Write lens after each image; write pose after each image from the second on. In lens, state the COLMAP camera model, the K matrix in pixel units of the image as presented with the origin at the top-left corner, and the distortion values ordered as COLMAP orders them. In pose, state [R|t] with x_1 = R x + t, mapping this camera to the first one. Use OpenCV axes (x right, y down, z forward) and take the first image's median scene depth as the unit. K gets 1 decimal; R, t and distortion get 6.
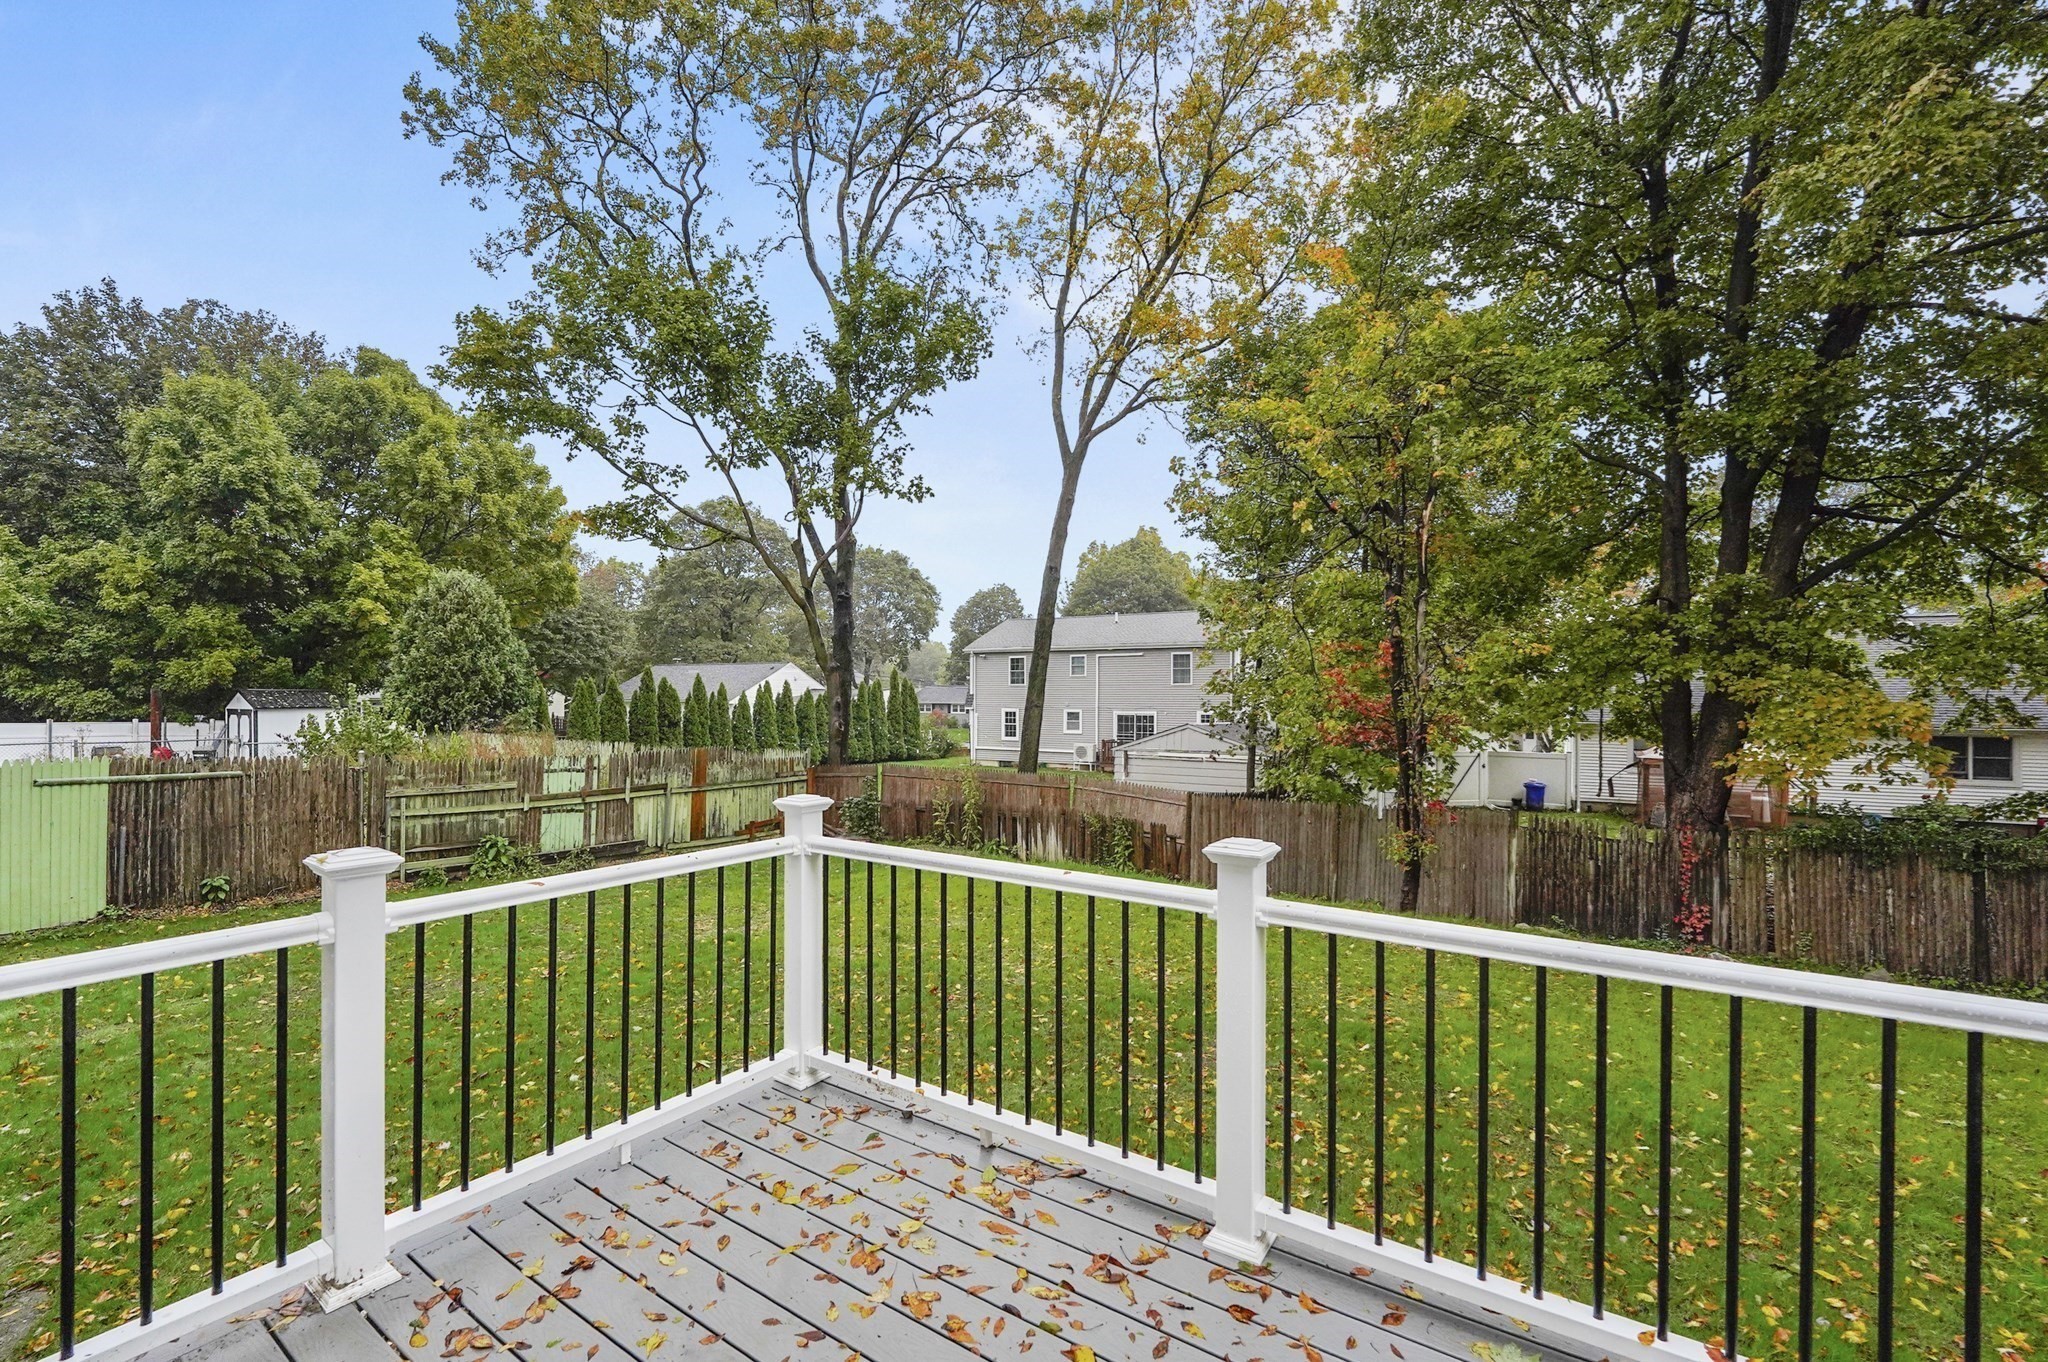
lens RADIAL K [[864.4, 0, 1026.2], [0, 864.4, 691.2], [0, 0, 1]] dist [-0.010371, -0.000054]
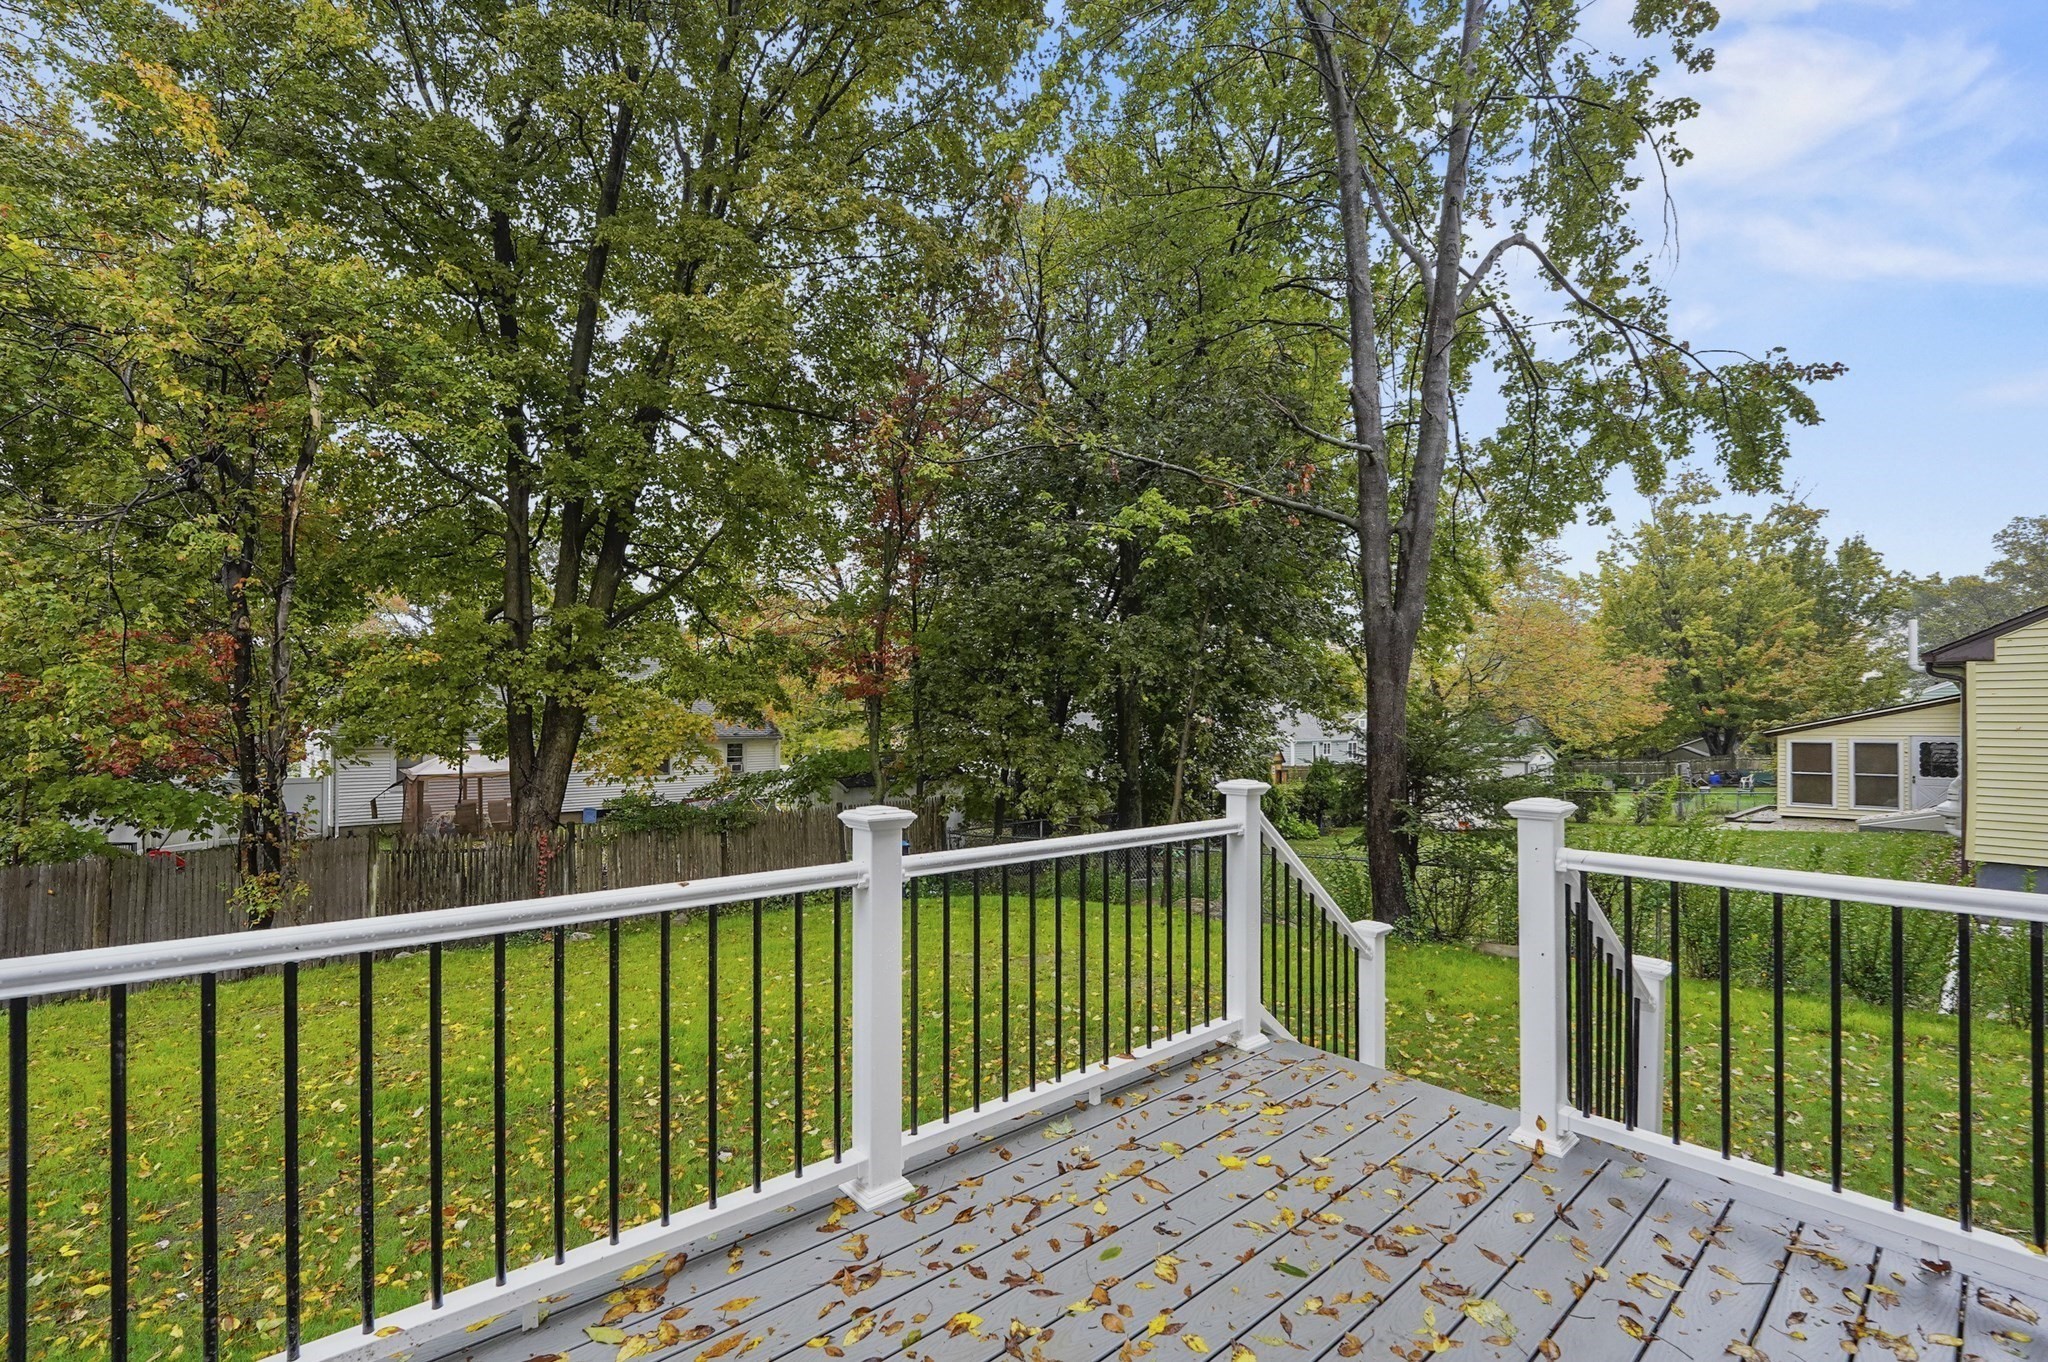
lens RADIAL K [[861.9, 0, 1023.4], [0, 861.9, 717.5], [0, 0, 1]] dist [-0.000627, -0.000056]
pose [[0.266719, 0.001792, 0.963773, -0.648938], [-0.006873, 0.999976, 0.000043, 0.054953], [-0.963750, -0.006635, 0.266725, 0.497743]]
